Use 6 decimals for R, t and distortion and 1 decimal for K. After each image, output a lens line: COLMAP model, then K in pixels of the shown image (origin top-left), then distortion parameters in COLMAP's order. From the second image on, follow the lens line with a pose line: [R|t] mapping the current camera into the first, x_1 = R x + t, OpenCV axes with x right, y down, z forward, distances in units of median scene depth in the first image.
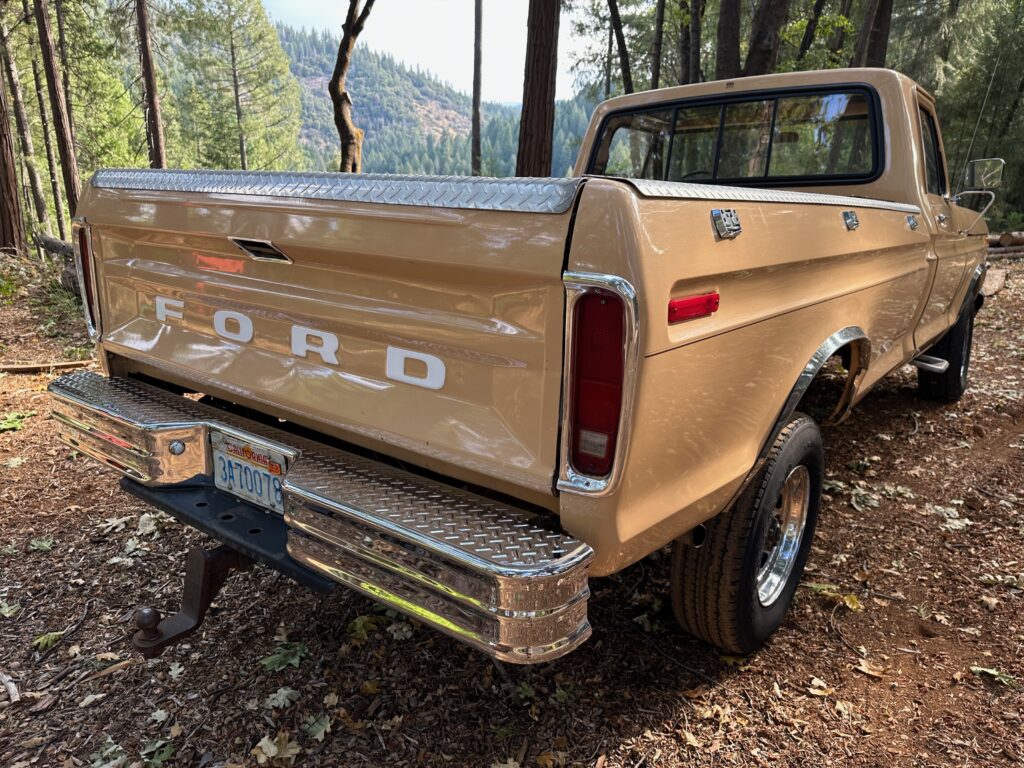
lens RADIAL K [[738.4, 0, 503.1], [0, 738.4, 388.5], [0, 0, 1]] dist [0.009516, -0.004448]
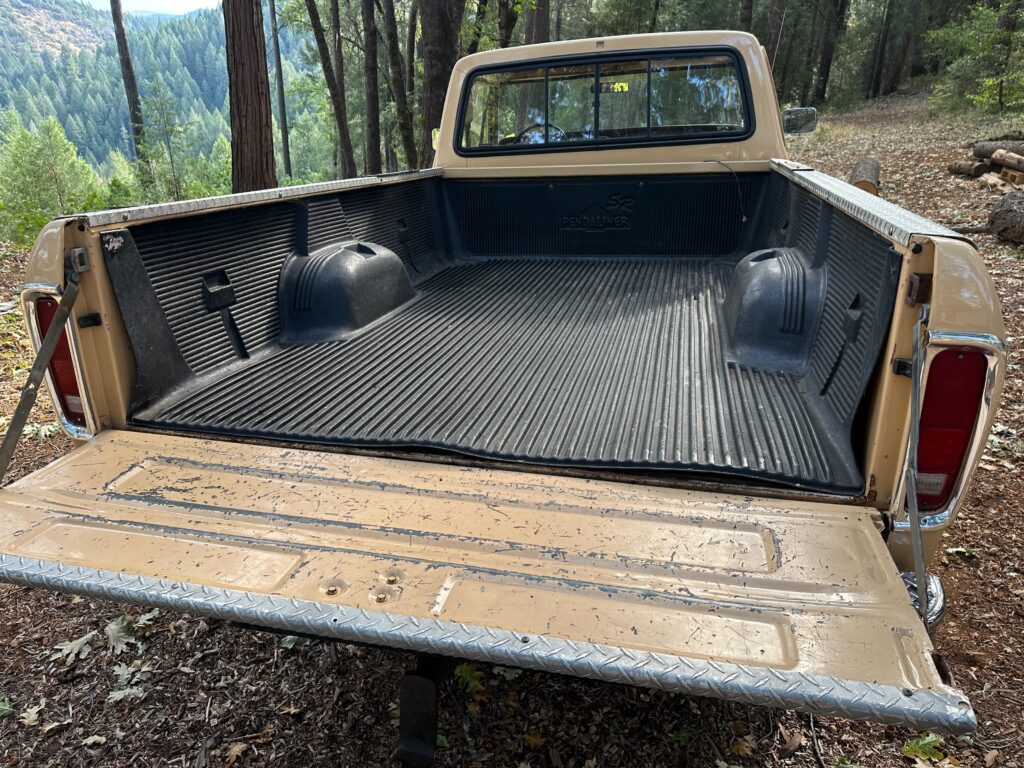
lens RADIAL K [[737.2, 0, 512.0], [0, 737.2, 384.0], [0, 0, 1]] dist [0.004246, -0.006652]
pose [[0.908667, -0.182751, 0.375402, -0.269231], [0.145513, 0.981361, 0.125524, -0.097126], [-0.391344, -0.059434, 0.918323, 0.089860]]
